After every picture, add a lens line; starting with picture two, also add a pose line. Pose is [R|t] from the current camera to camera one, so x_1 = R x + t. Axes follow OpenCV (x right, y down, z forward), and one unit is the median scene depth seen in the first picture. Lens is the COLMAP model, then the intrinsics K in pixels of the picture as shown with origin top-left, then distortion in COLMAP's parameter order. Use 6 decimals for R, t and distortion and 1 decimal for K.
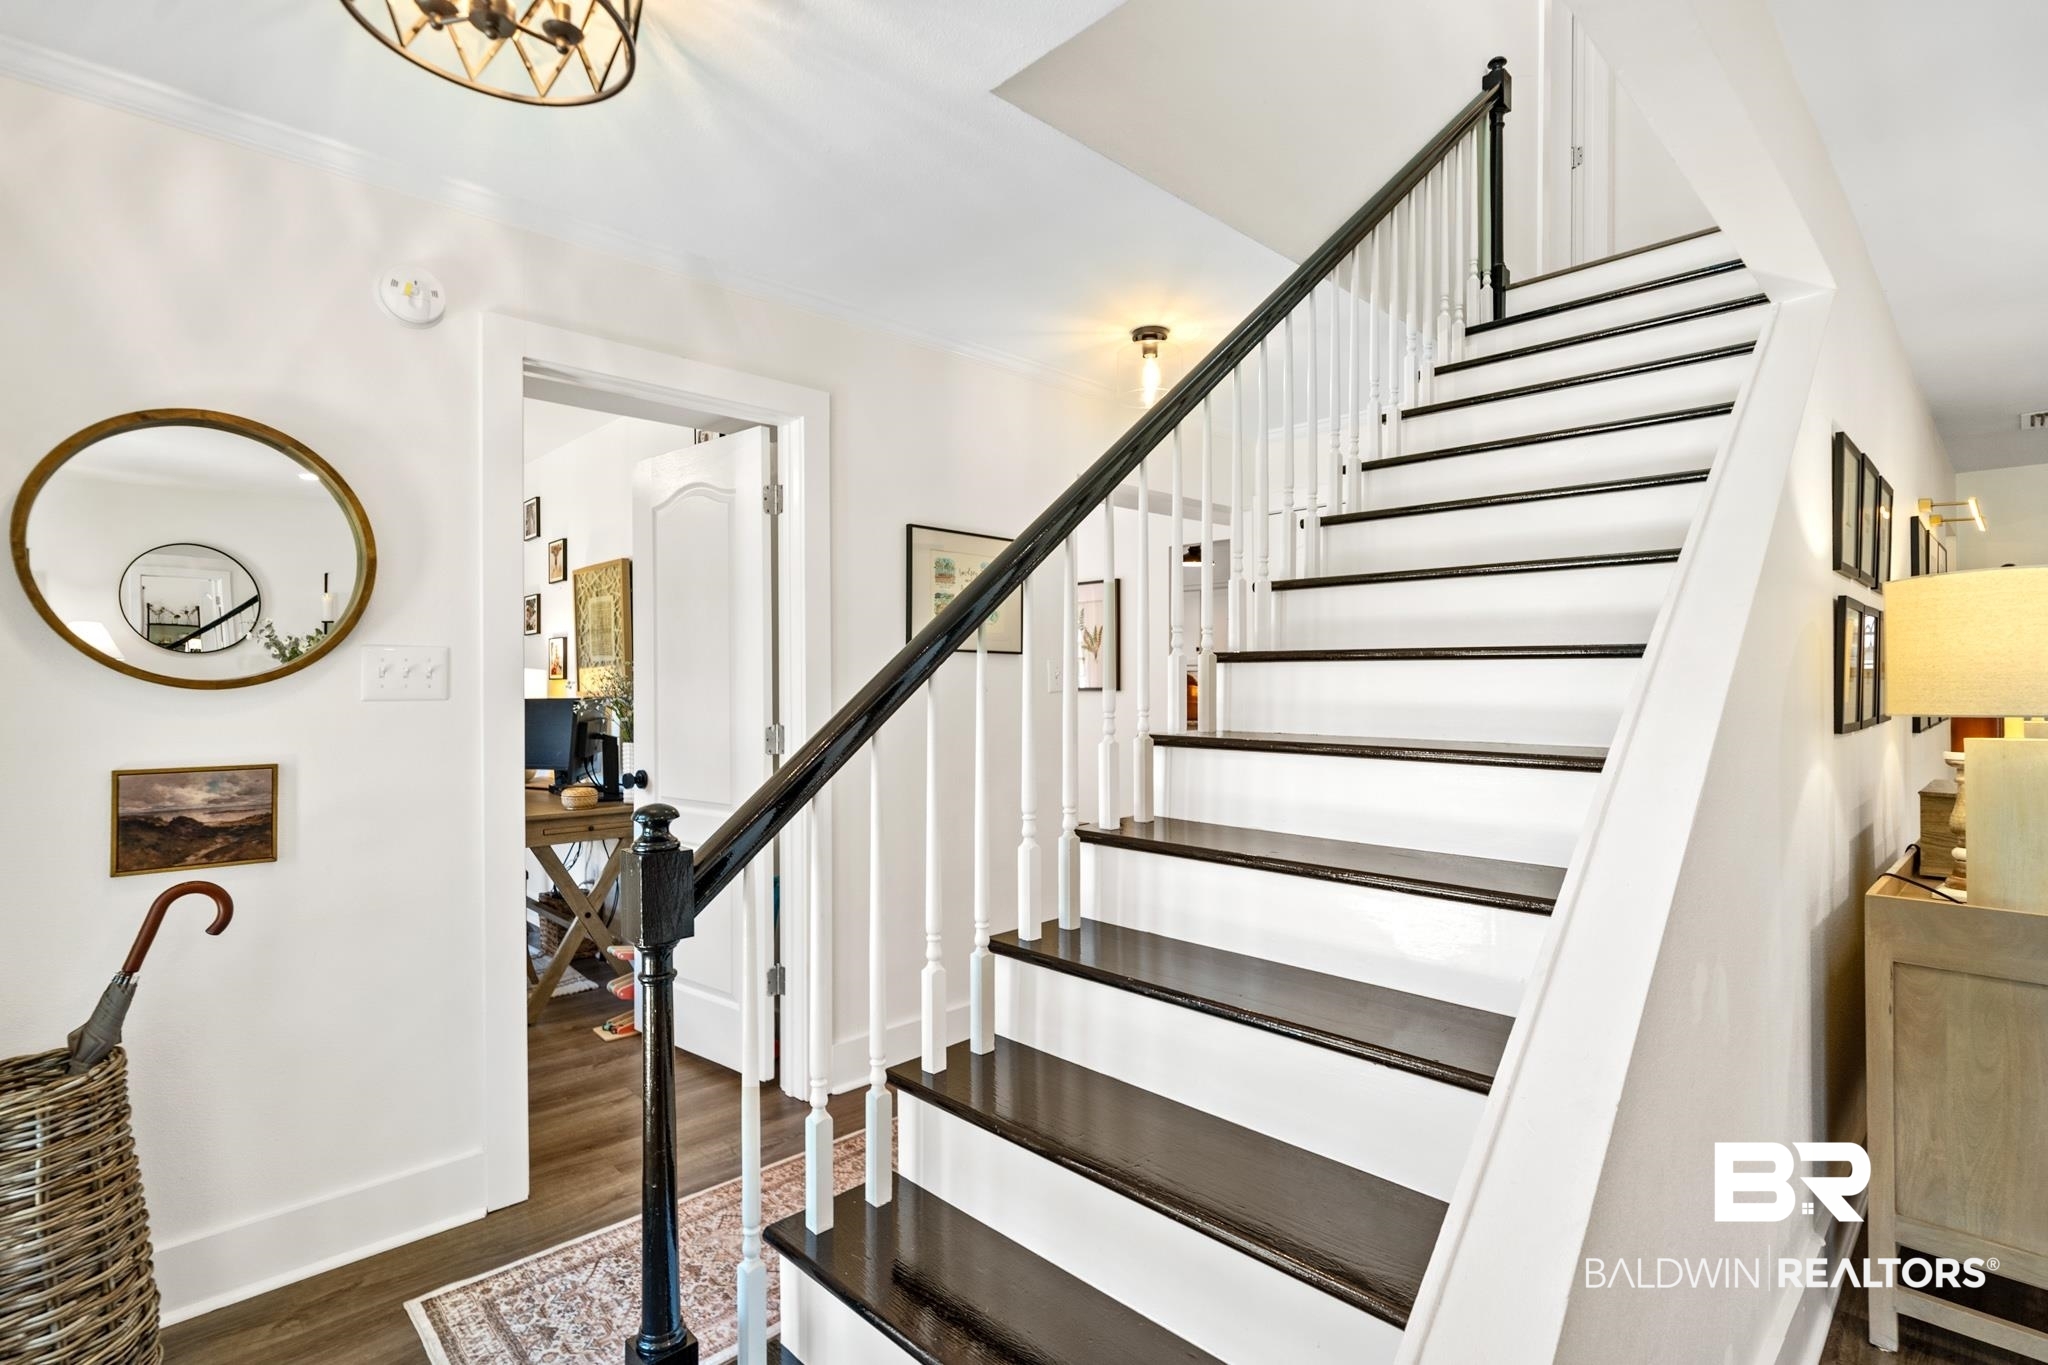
lens RADIAL K [[978.6, 0, 1024.0], [0, 978.6, 682.5], [0, 0, 1]] dist [-0.000826, 0.000791]
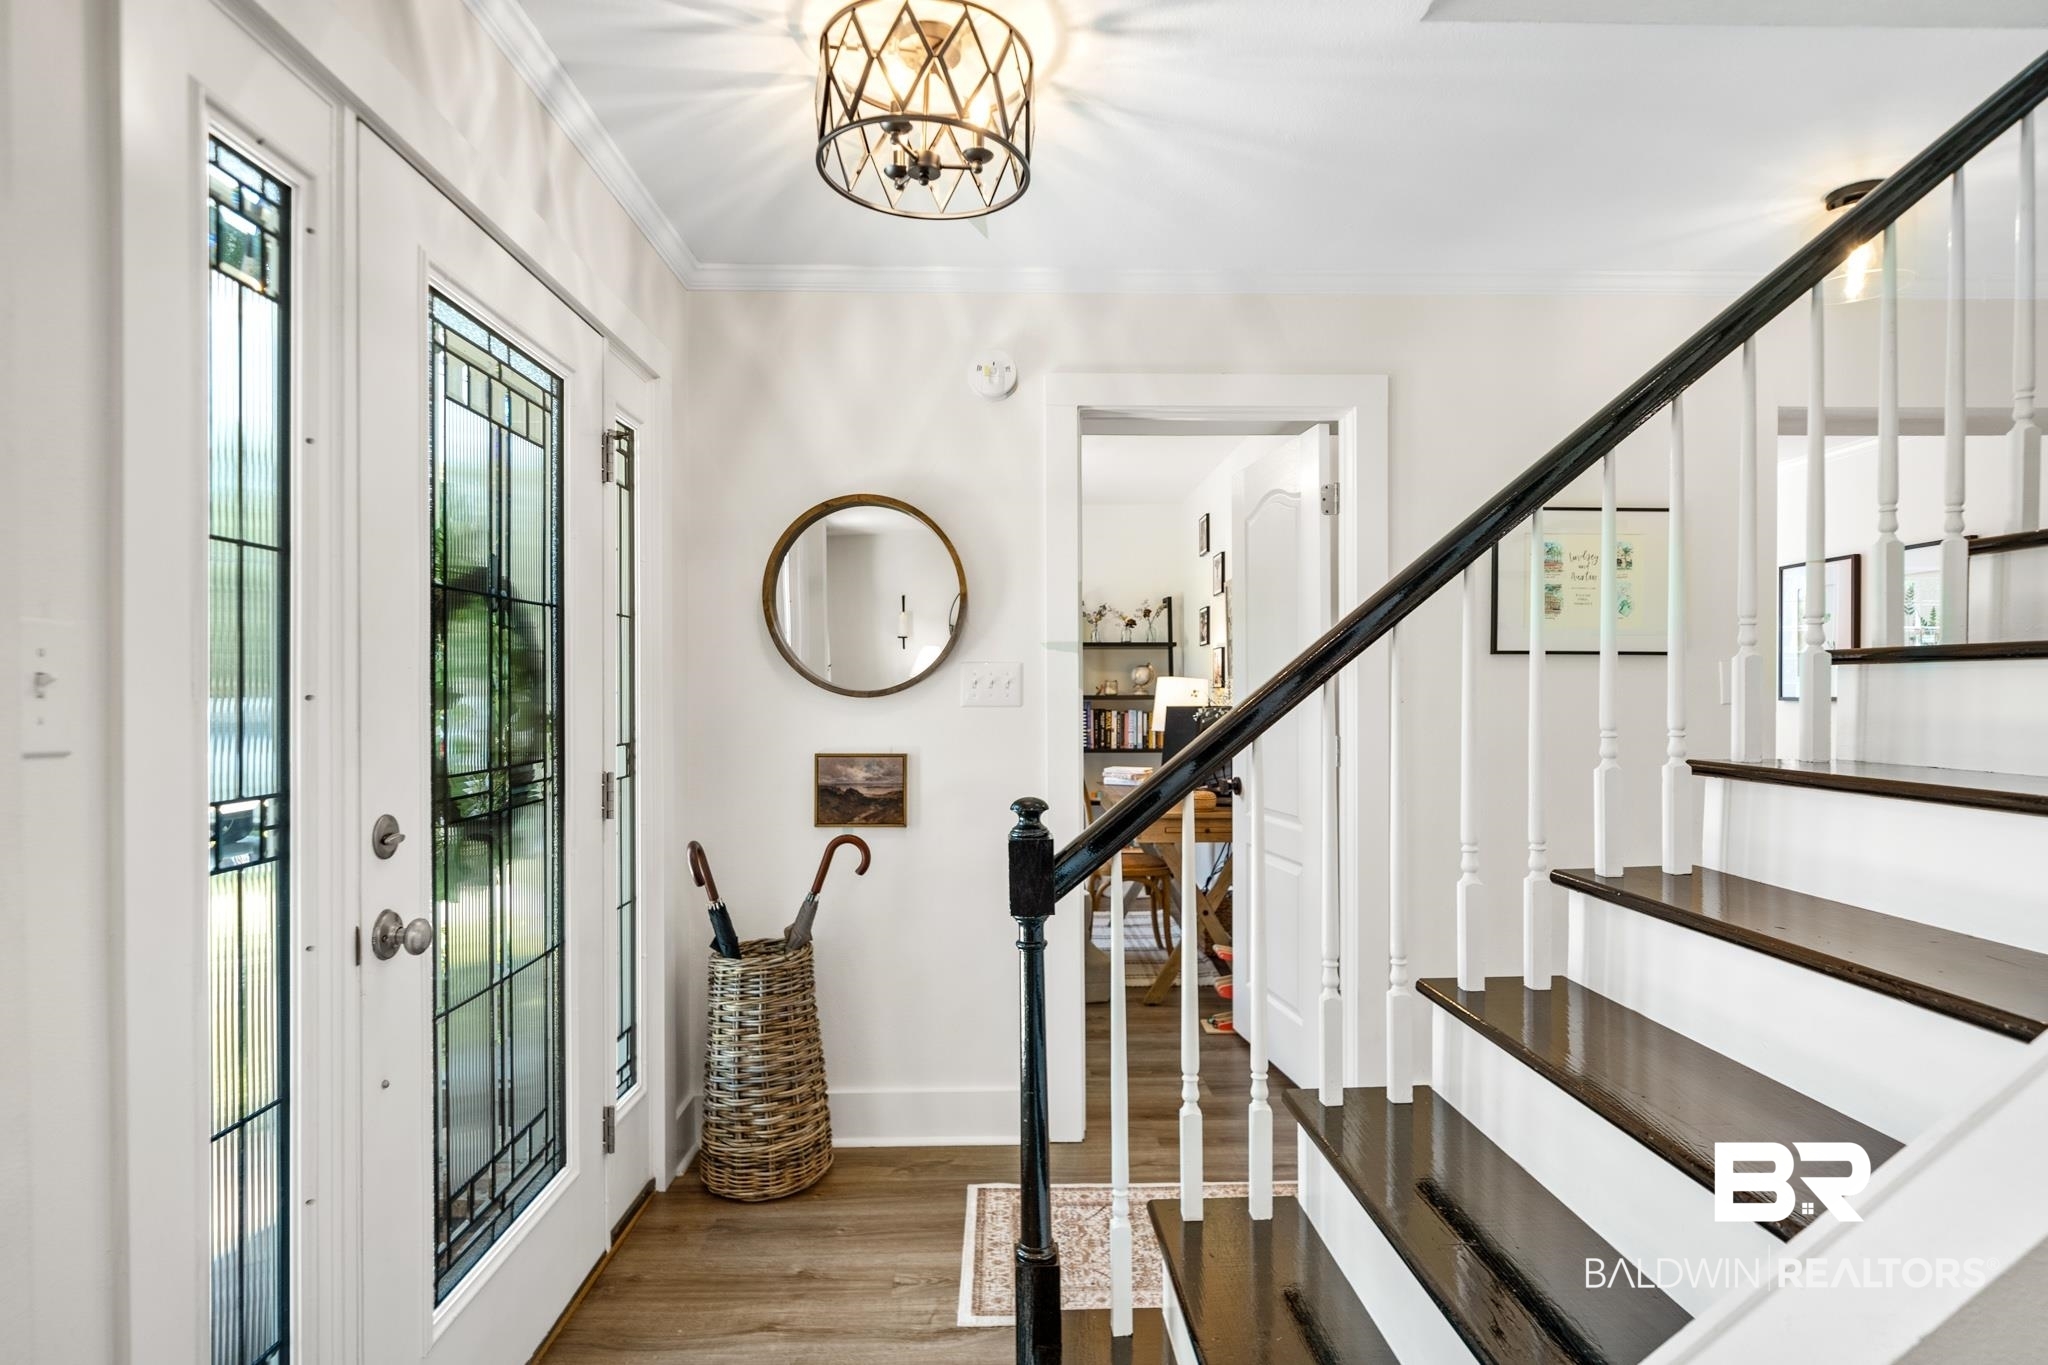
lens RADIAL K [[1081.3, 0, 1025.6], [0, 1081.3, 711.1], [0, 0, 1]] dist [0.000958, 0.000194]
pose [[0.736236, 0.012150, -0.676615, 0.366326], [0.001203, 0.999814, 0.019263, -0.002677], [0.676723, -0.014997, 0.736085, 0.034429]]
